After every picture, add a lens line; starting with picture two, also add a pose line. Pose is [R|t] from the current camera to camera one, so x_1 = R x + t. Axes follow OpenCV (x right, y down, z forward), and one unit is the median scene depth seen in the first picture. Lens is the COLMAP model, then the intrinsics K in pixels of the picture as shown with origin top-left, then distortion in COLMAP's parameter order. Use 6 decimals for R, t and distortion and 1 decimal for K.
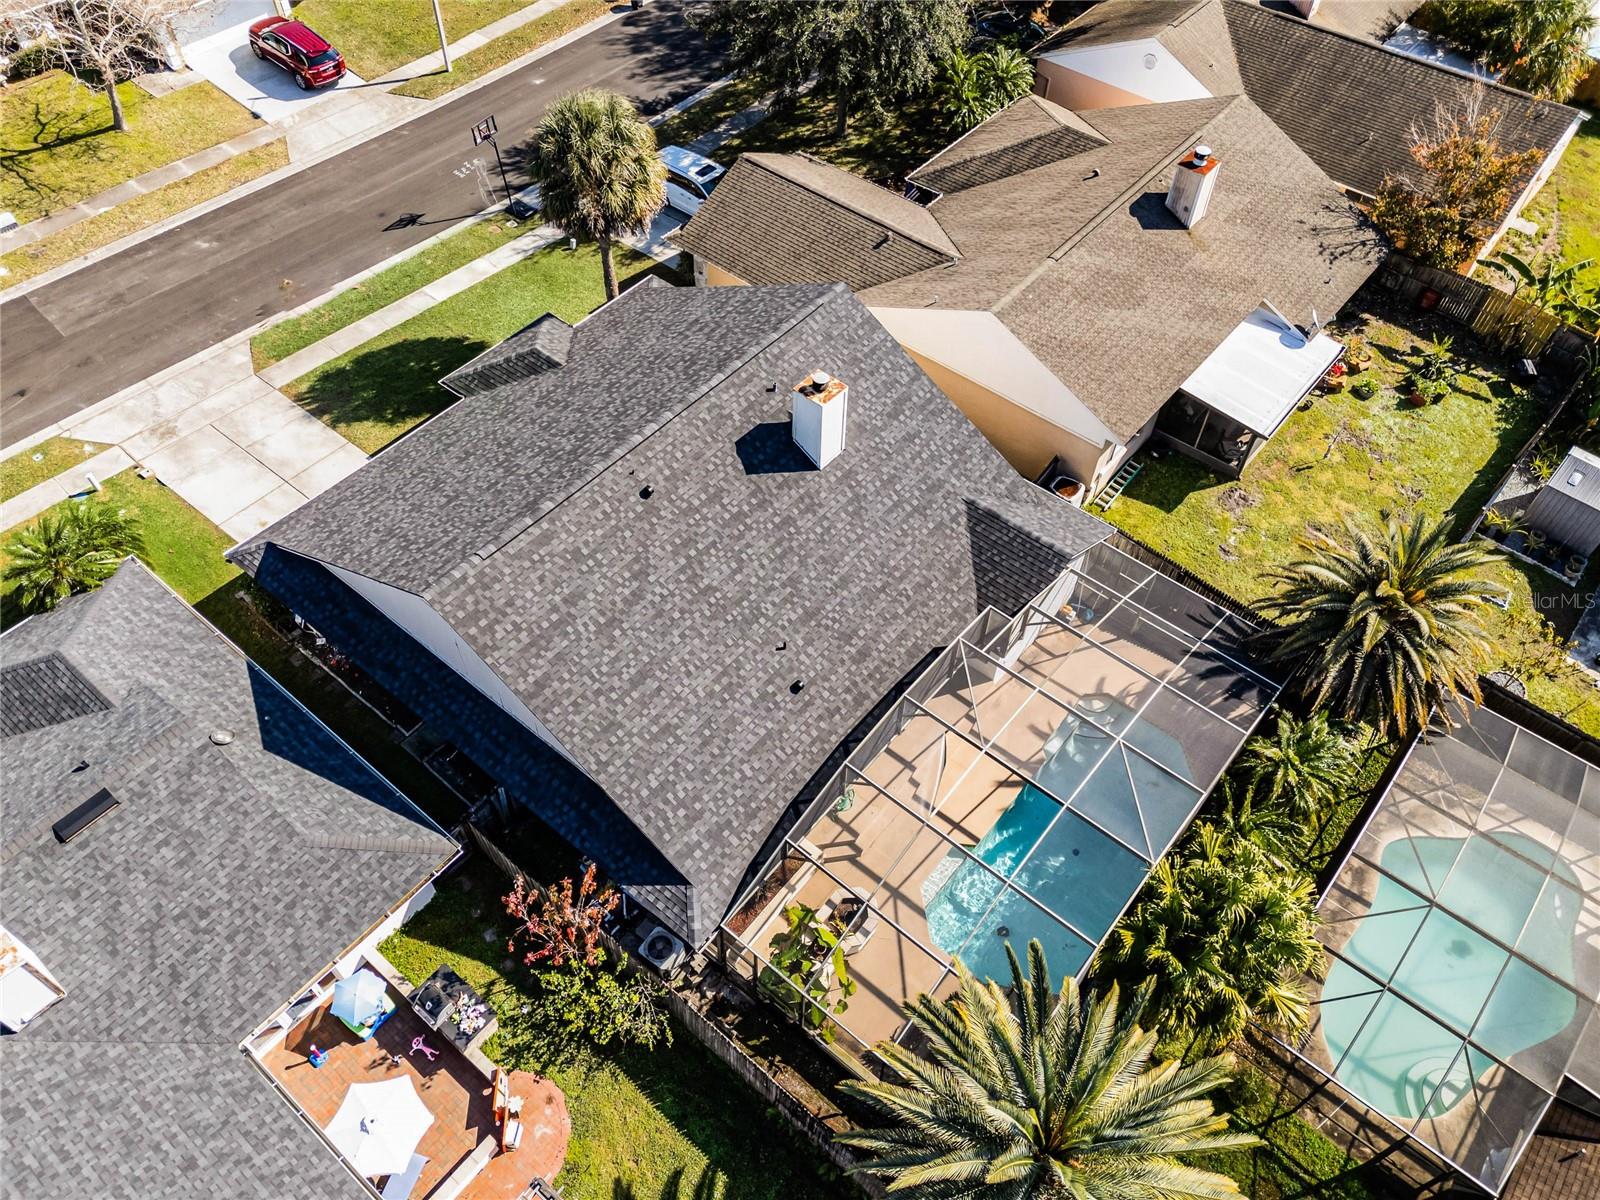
lens RADIAL K [[1186.6, 0, 800.0], [0, 1186.6, 600.0], [0, 0, 1]] dist [0.089840, -0.093103]
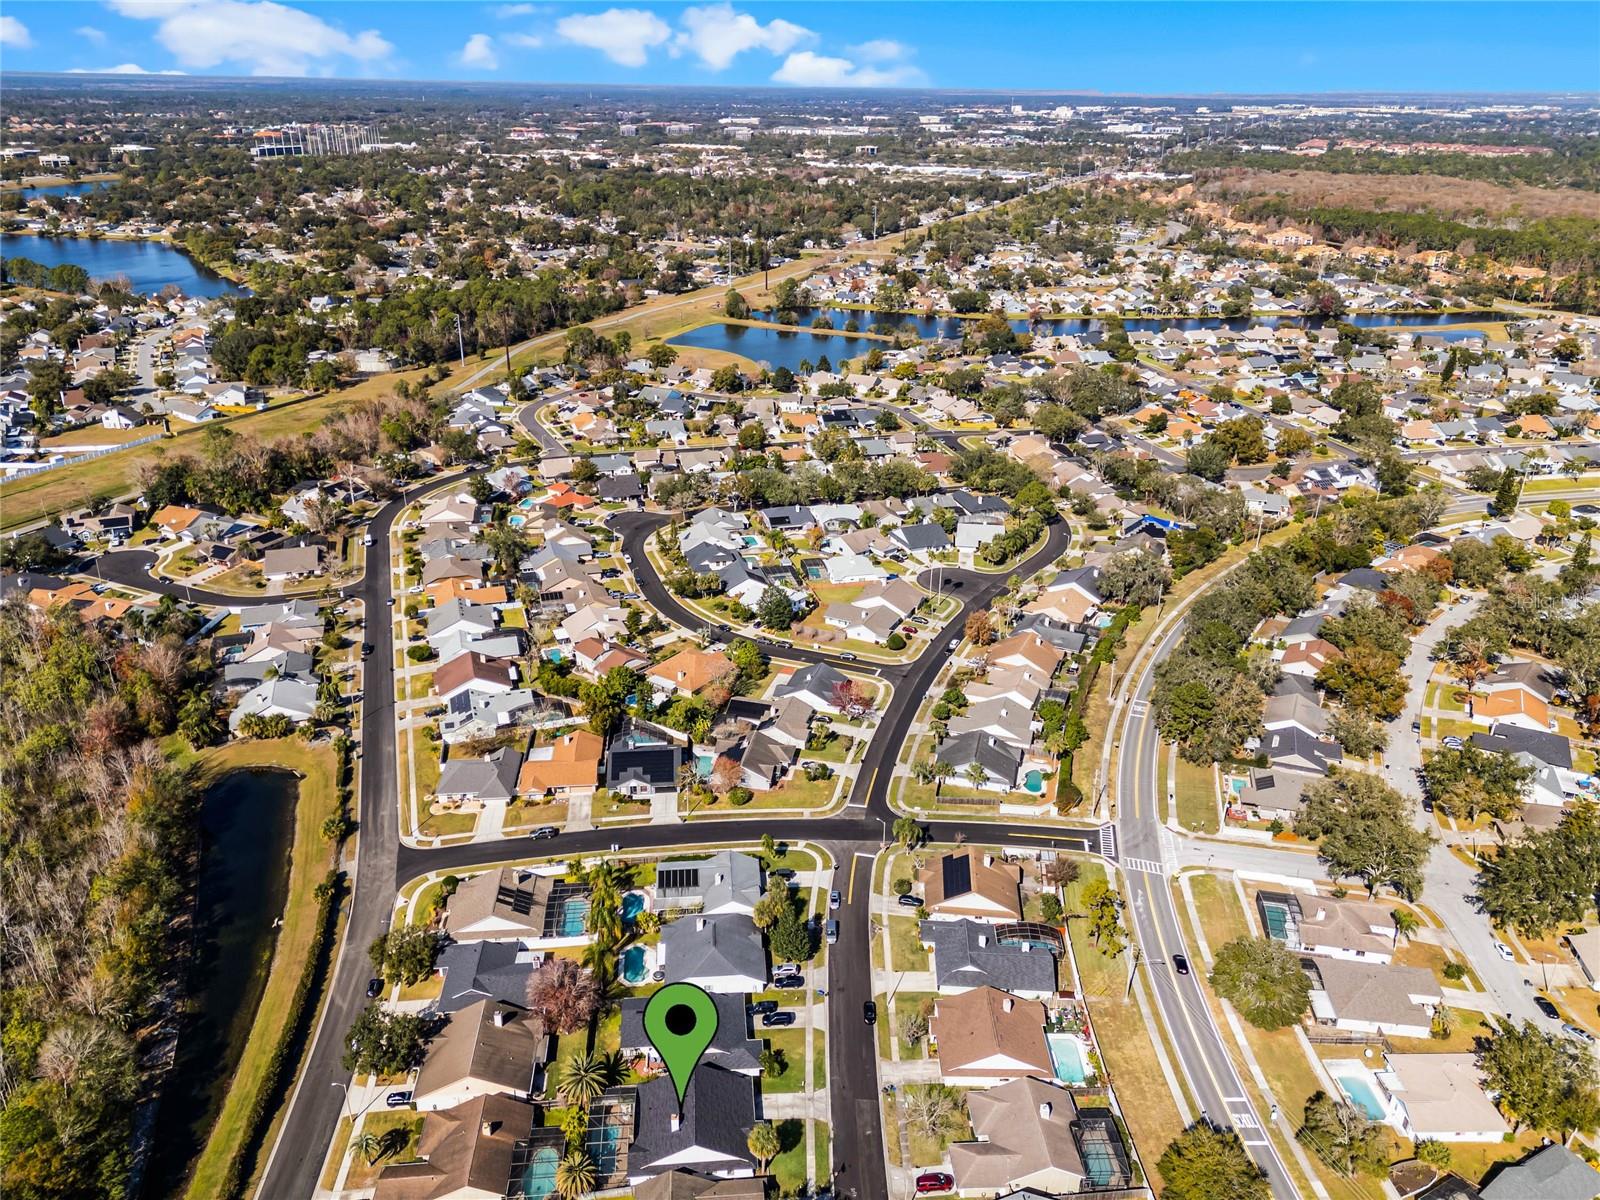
lens RADIAL K [[1186.6, 0, 800.0], [0, 1186.6, 600.0], [0, 0, 1]] dist [0.089840, -0.093103]
pose [[-0.712837, 0.272316, -0.646303, 2.032950], [-0.559252, 0.335370, 0.758132, -4.382871], [0.423202, 0.901871, -0.086771, -0.370194]]
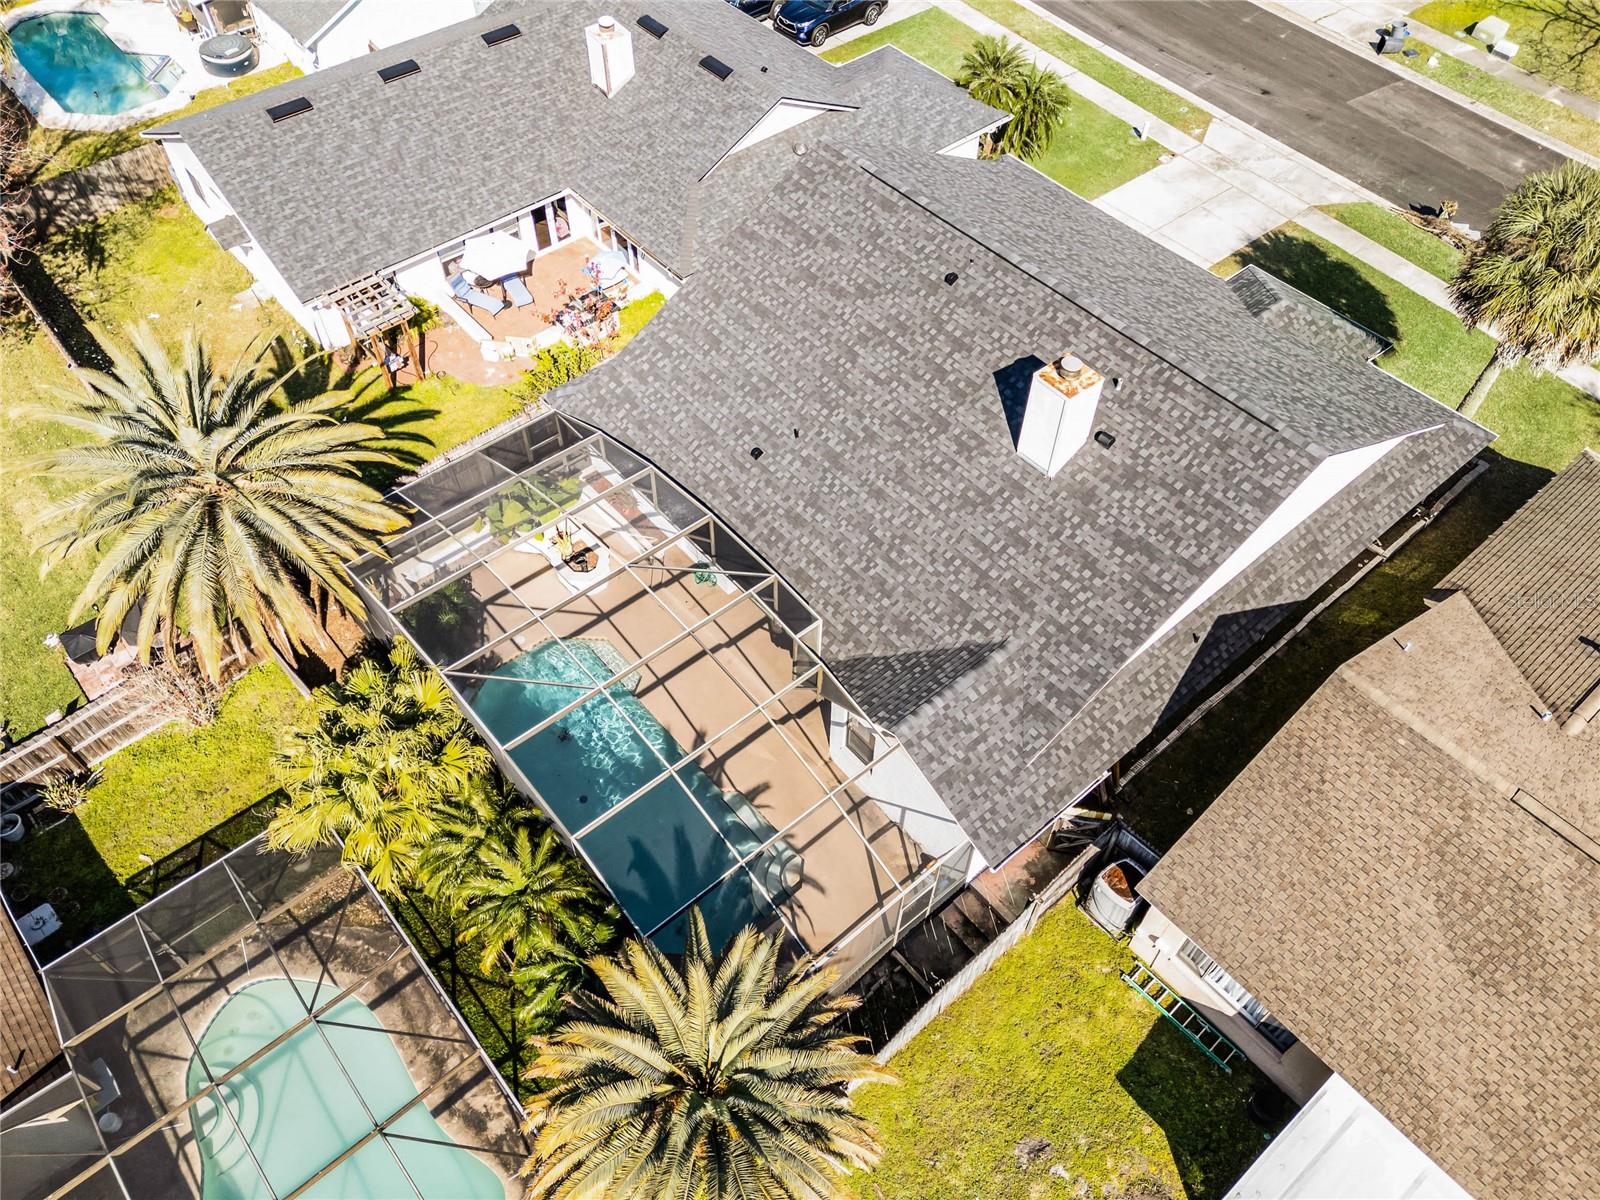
lens RADIAL K [[1166.5, 0, 796.4], [0, 1166.5, 611.6], [0, 0, 1]] dist [0.074000, -0.061346]
pose [[-0.171539, 0.769185, -0.615572, 0.503151], [-0.774618, 0.280766, 0.566689, -0.337655], [0.608720, 0.574042, 0.547663, 0.426093]]
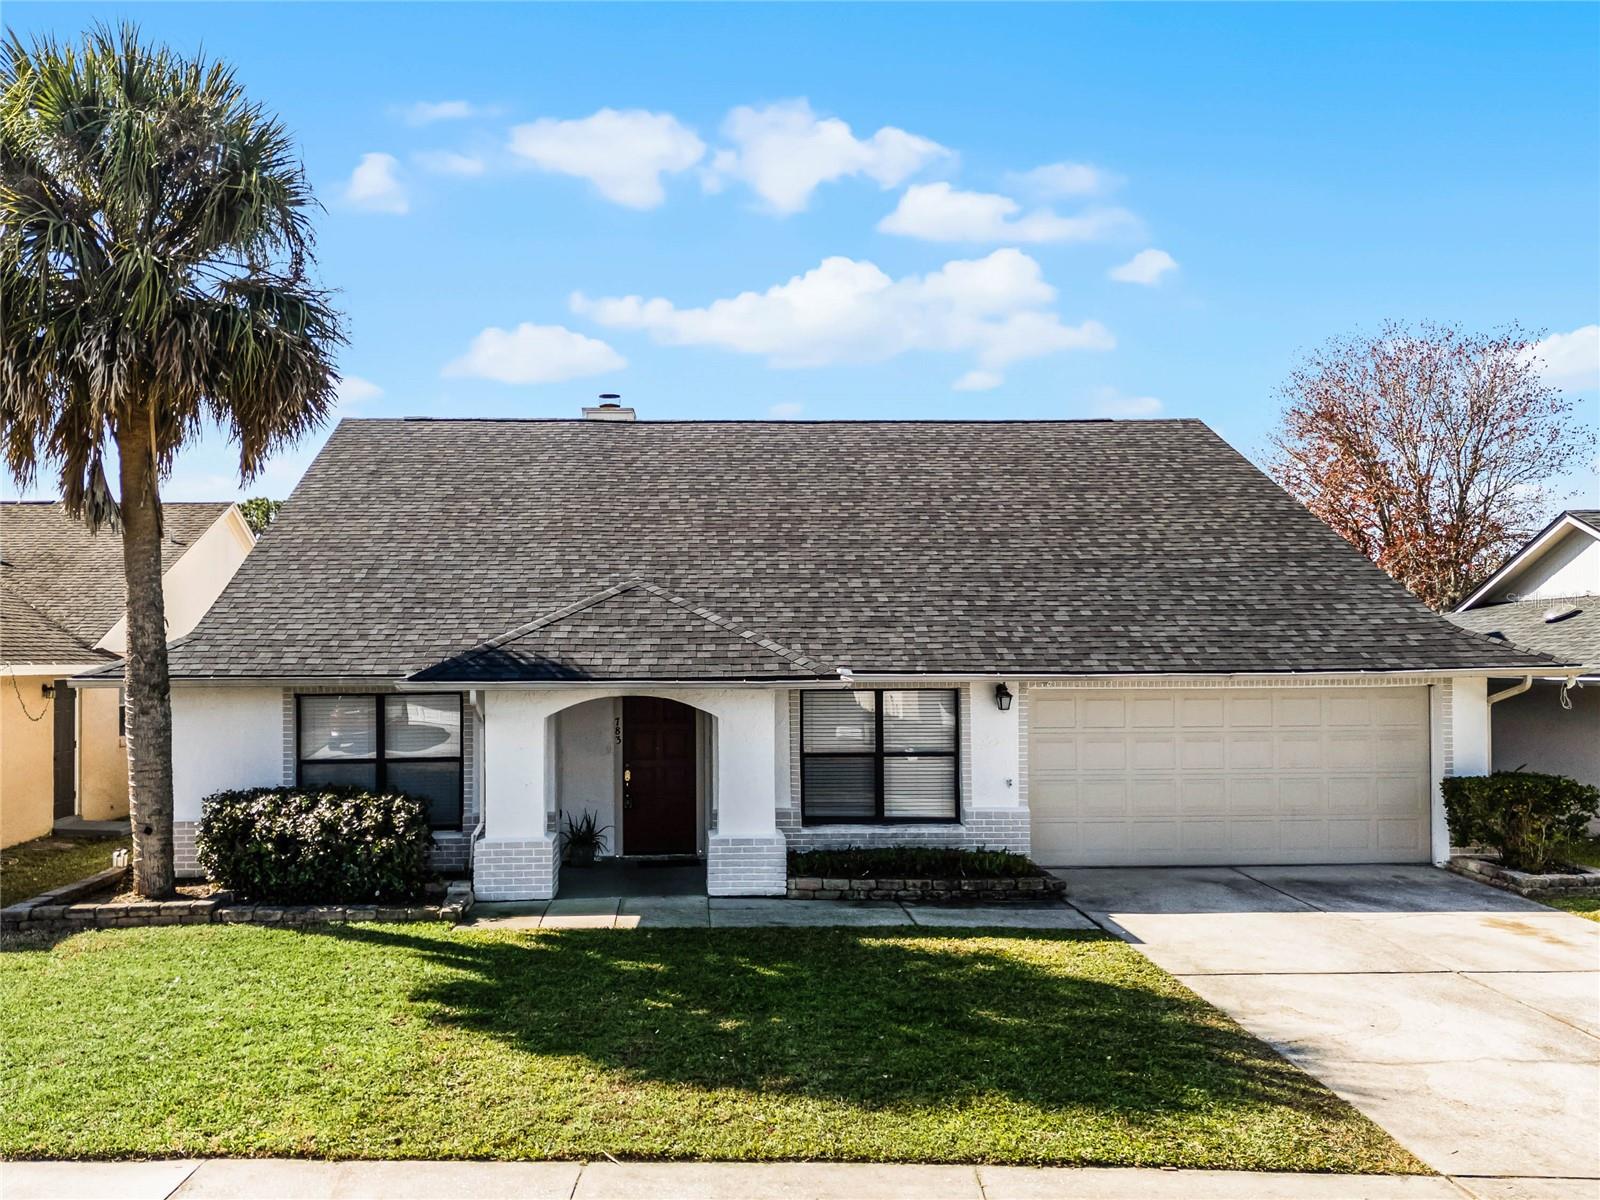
lens RADIAL K [[1360.8, 0, 725.9], [0, 1360.8, 639.3], [0, 0, 1]] dist [0.067259, -0.063192]
pose [[-0.670896, -0.016194, 0.741375, -0.530898], [0.571680, 0.625480, 0.530996, -0.389010], [-0.472314, 0.780072, -0.410374, 1.114781]]
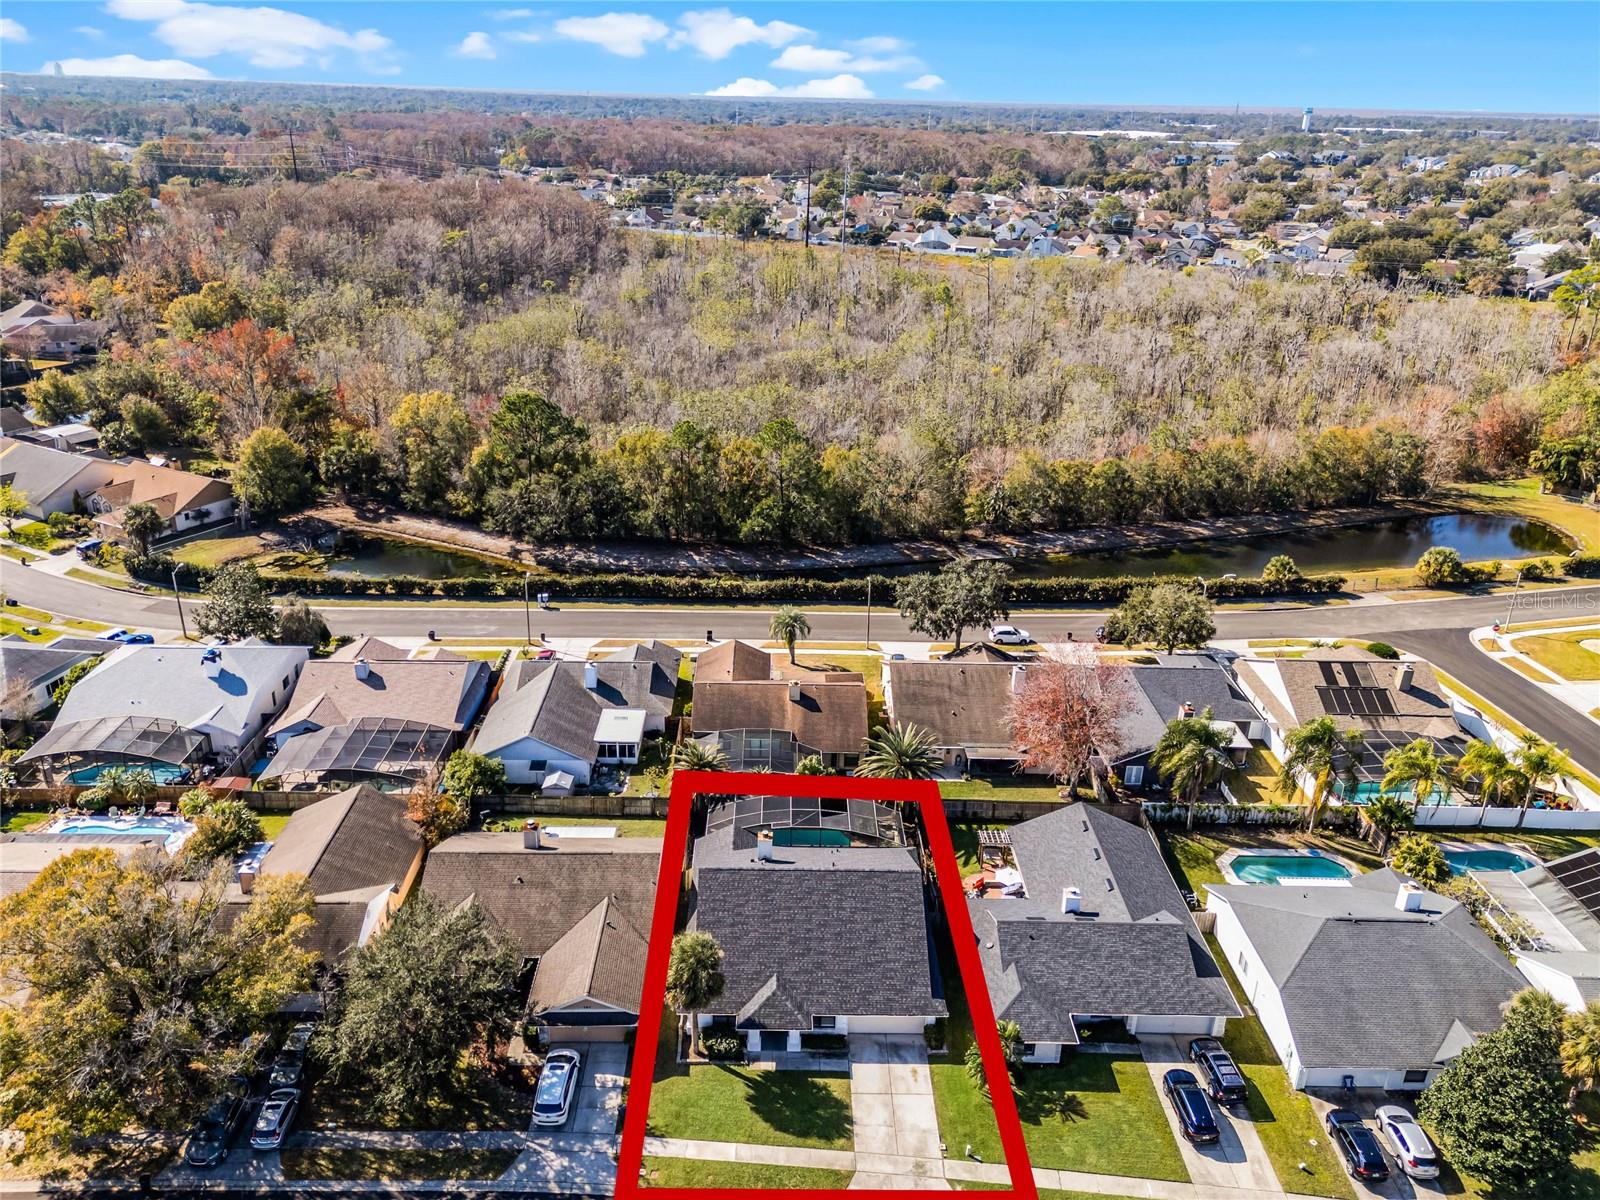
lens RADIAL K [[1186.6, 0, 800.0], [0, 1186.6, 600.0], [0, 0, 1]] dist [0.089840, -0.093103]
pose [[-0.652157, -0.326048, 0.684386, -1.330411], [0.567490, 0.388611, 0.725904, -1.792189], [-0.502639, 0.861786, -0.068406, 0.523369]]
